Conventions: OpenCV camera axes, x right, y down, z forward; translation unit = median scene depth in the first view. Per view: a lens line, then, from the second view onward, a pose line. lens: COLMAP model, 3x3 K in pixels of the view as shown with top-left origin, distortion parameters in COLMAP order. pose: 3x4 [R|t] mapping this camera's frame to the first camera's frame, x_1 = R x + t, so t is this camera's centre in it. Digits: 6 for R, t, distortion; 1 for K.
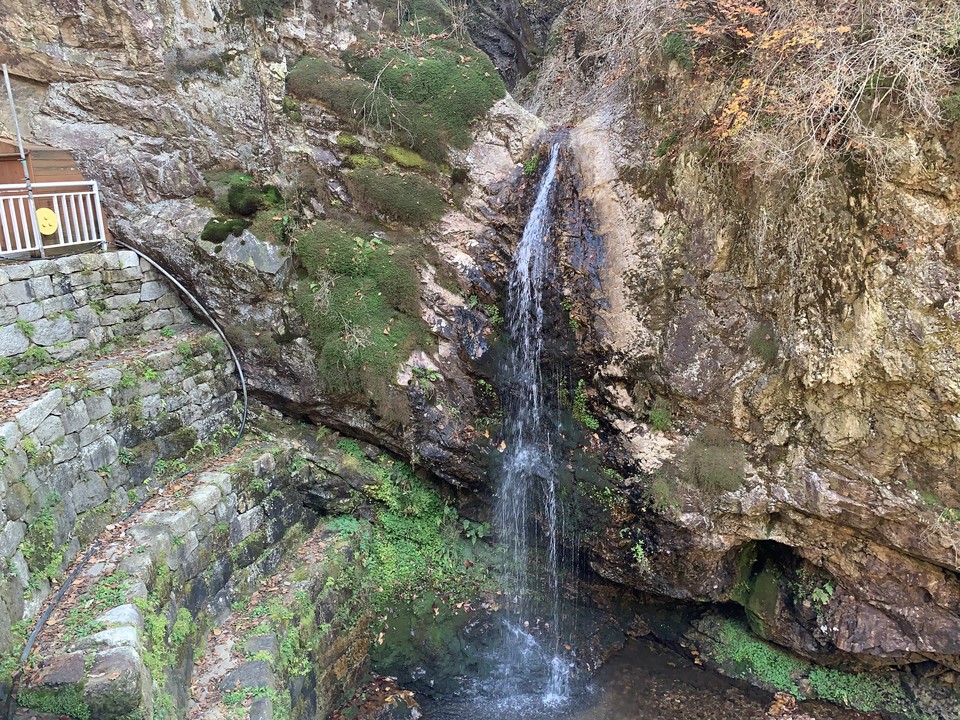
lens RADIAL K [[740.5, 0, 477.5], [0, 740.5, 355.6], [0, 0, 1]] dist [0.052209, -0.015446]
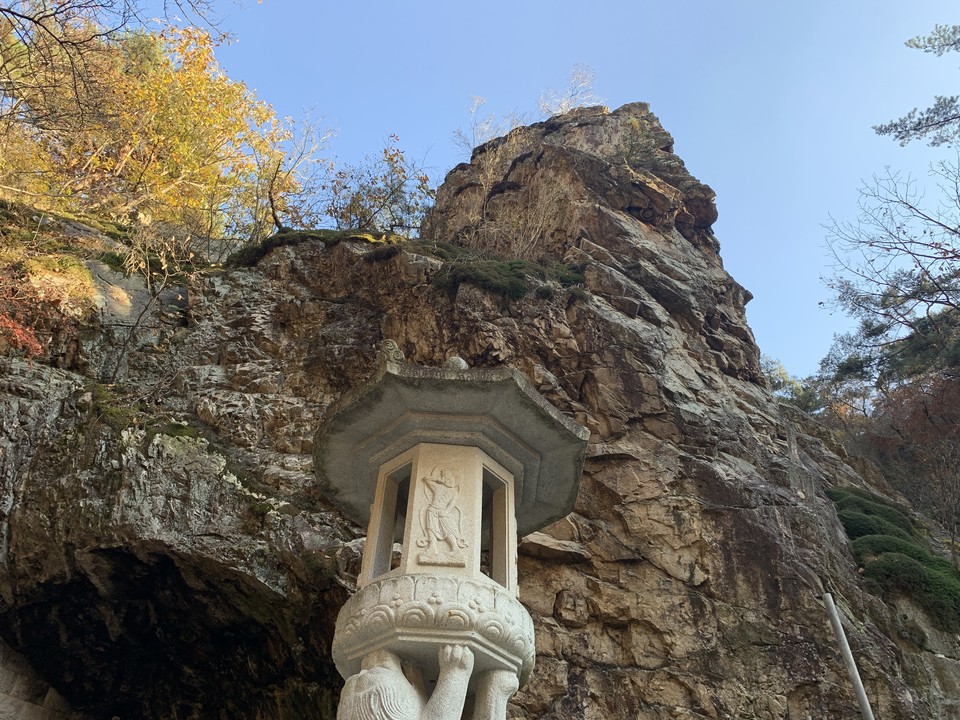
lens RADIAL K [[740.5, 0, 481.5], [0, 740.5, 361.9], [0, 0, 1]] dist [0.052209, -0.015446]
pose [[0.979225, -0.111414, -0.169426, -0.658536], [-0.087633, 0.520963, -0.849069, 0.015356], [0.182863, 0.846277, 0.500376, 0.332644]]
